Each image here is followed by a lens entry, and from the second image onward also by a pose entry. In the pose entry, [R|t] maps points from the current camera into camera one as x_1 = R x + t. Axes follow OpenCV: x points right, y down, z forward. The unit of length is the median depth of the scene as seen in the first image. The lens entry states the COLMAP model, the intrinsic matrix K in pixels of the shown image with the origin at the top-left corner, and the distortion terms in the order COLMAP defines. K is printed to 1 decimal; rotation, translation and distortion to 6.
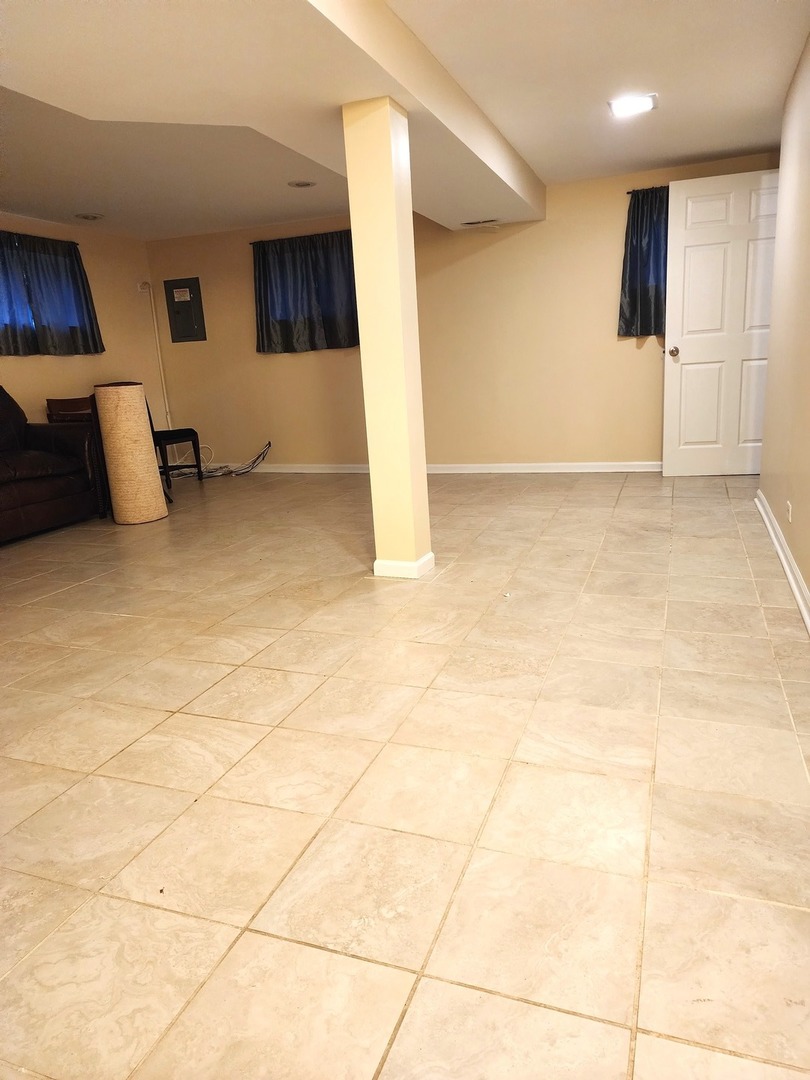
lens RADIAL K [[728.2, 0, 404.4], [0, 728.2, 539.4], [0, 0, 1]] dist [0.063223, -0.044413]
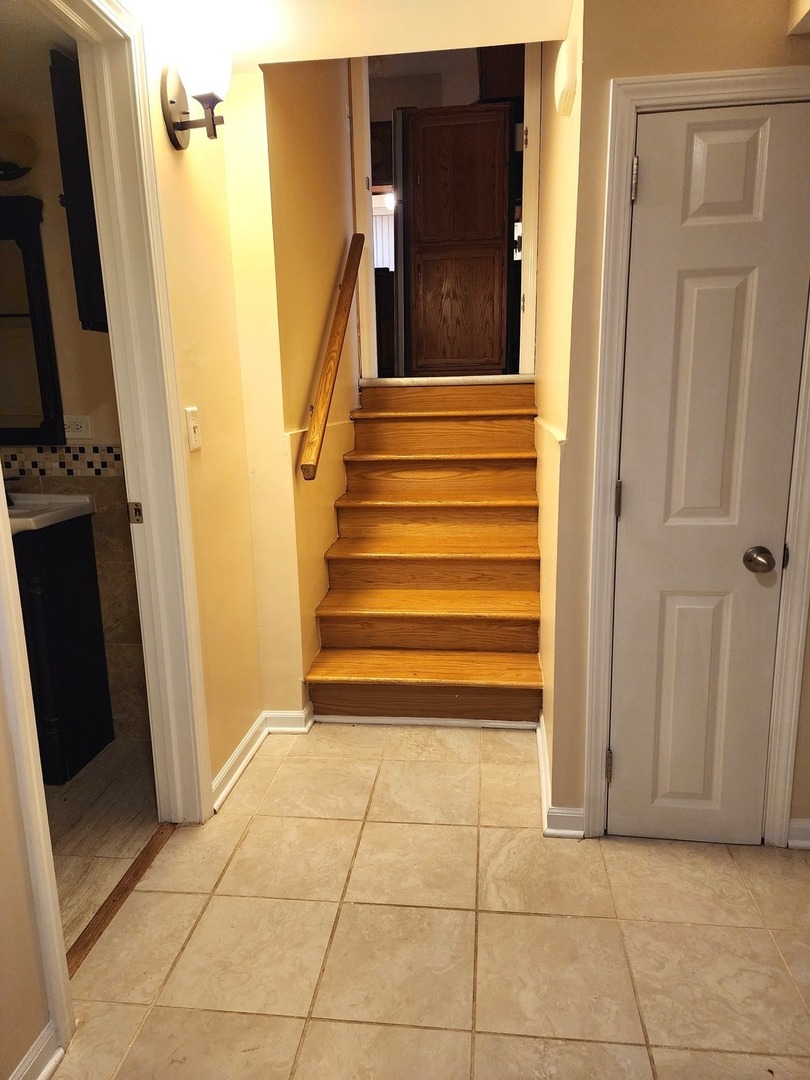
lens RADIAL K [[728.2, 0, 405.6], [0, 728.2, 538.2], [0, 0, 1]] dist [0.063223, -0.044413]
pose [[-0.965709, 0.128414, -0.225644, 0.298058], [0.017919, 0.900007, 0.435507, -0.668717], [0.259006, 0.416530, -0.871446, 1.687099]]
